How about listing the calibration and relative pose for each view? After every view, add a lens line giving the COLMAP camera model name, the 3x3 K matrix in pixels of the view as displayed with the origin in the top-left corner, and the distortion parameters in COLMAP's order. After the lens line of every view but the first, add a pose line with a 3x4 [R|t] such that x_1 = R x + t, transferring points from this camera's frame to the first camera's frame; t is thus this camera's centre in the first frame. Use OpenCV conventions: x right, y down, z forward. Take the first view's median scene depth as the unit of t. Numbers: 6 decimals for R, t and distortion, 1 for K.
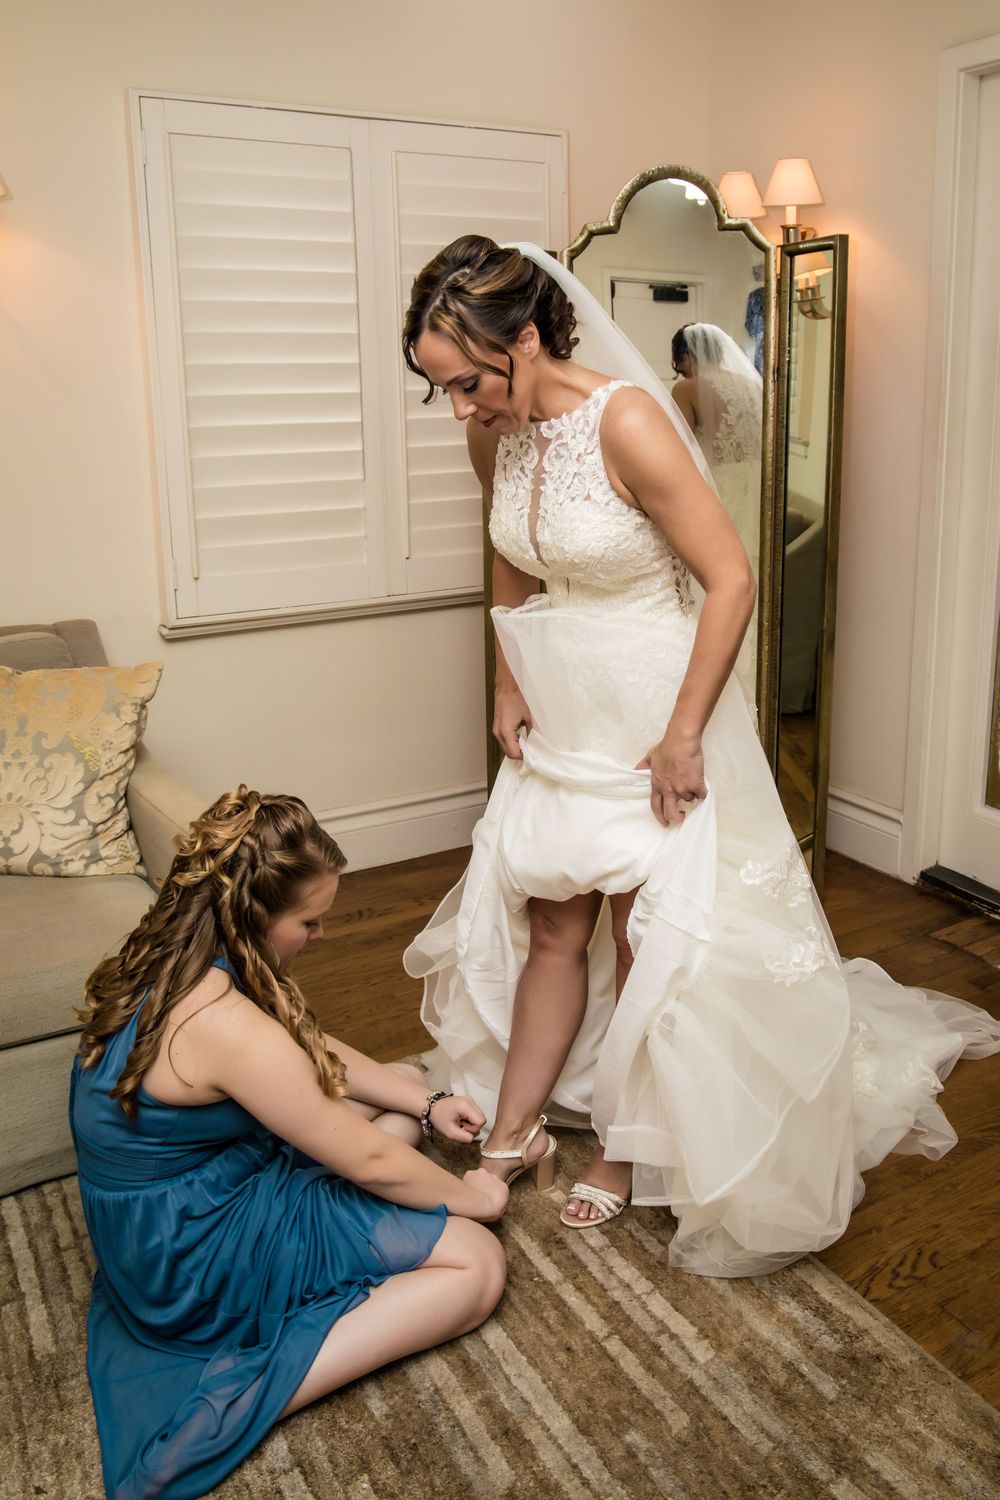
lens RADIAL K [[1216.8, 0, 542.8], [0, 1216.8, 660.7], [0, 0, 1]] dist [-0.078747, 0.050911]
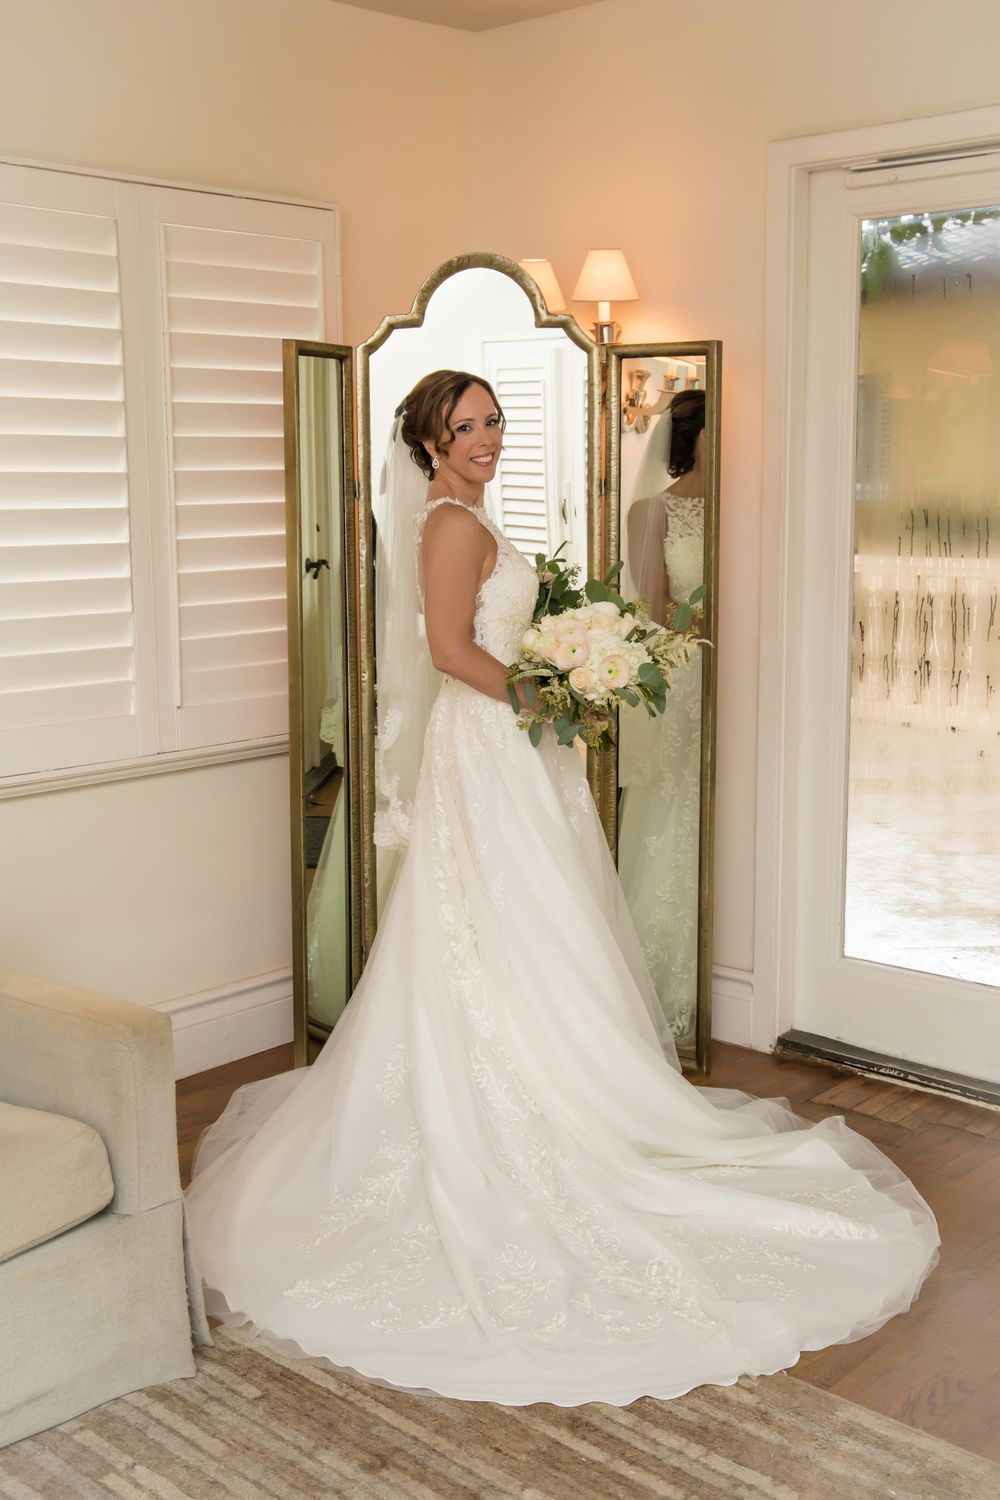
lens RADIAL K [[1650.2, 0, 488.3], [0, 1650.2, 736.9], [0, 0, 1]] dist [0.030563, 0.000000]
pose [[0.961057, -0.035834, 0.274018, -0.303488], [0.057007, 0.995938, -0.069699, 0.036864], [-0.270407, 0.082606, 0.959196, -0.183771]]
